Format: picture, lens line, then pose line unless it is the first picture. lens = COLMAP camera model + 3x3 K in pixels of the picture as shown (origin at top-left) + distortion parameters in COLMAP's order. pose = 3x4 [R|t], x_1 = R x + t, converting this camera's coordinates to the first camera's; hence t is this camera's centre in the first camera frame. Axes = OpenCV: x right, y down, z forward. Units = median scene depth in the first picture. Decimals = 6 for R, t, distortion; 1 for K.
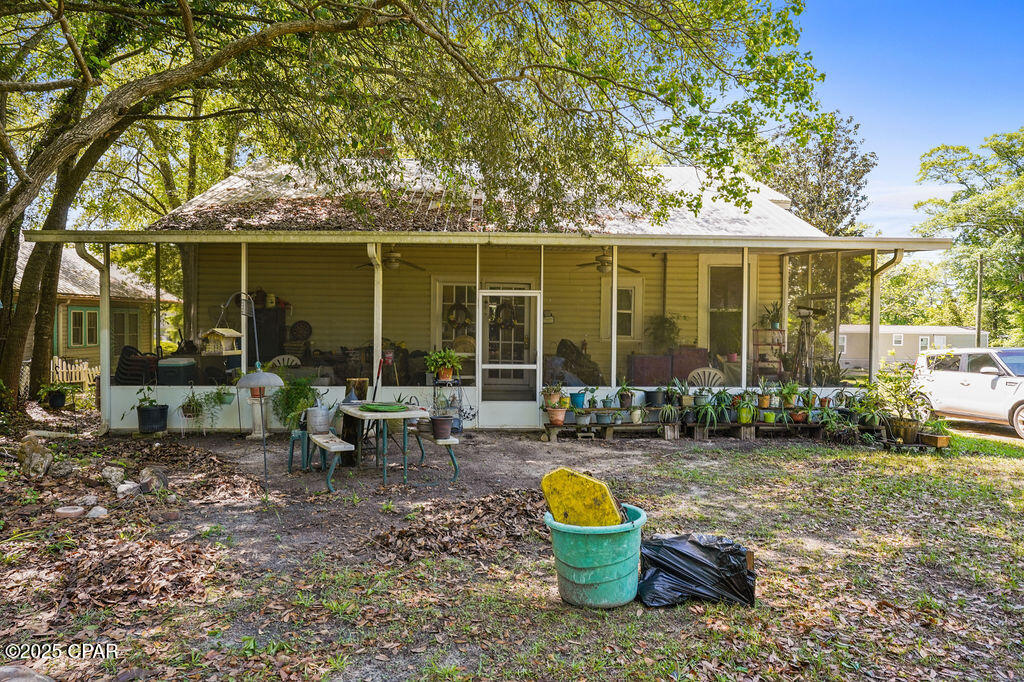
lens RADIAL K [[644.6, 0, 512.0], [0, 644.6, 341.0], [0, 0, 1]] dist [-0.000516, 0.001682]
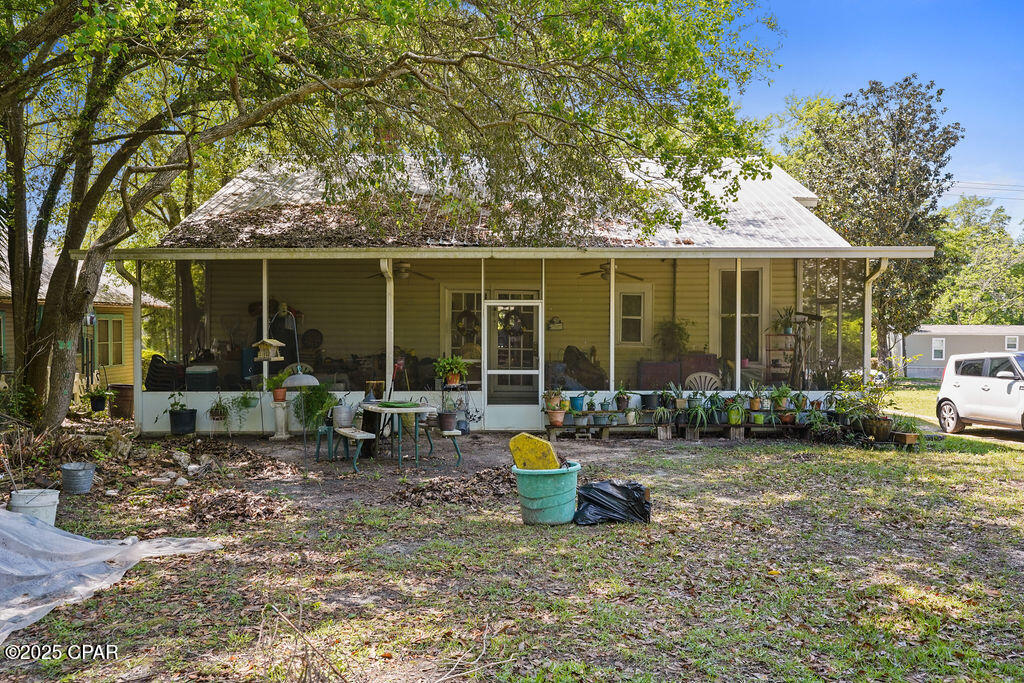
lens RADIAL K [[828.7, 0, 512.0], [0, 828.7, 341.5], [0, 0, 1]] dist [0.044661, 0.001489]
pose [[0.998973, -0.006342, -0.044856, 0.056081], [0.006039, 0.999958, -0.006887, -0.001143], [0.044897, 0.006609, 0.998970, -0.365832]]
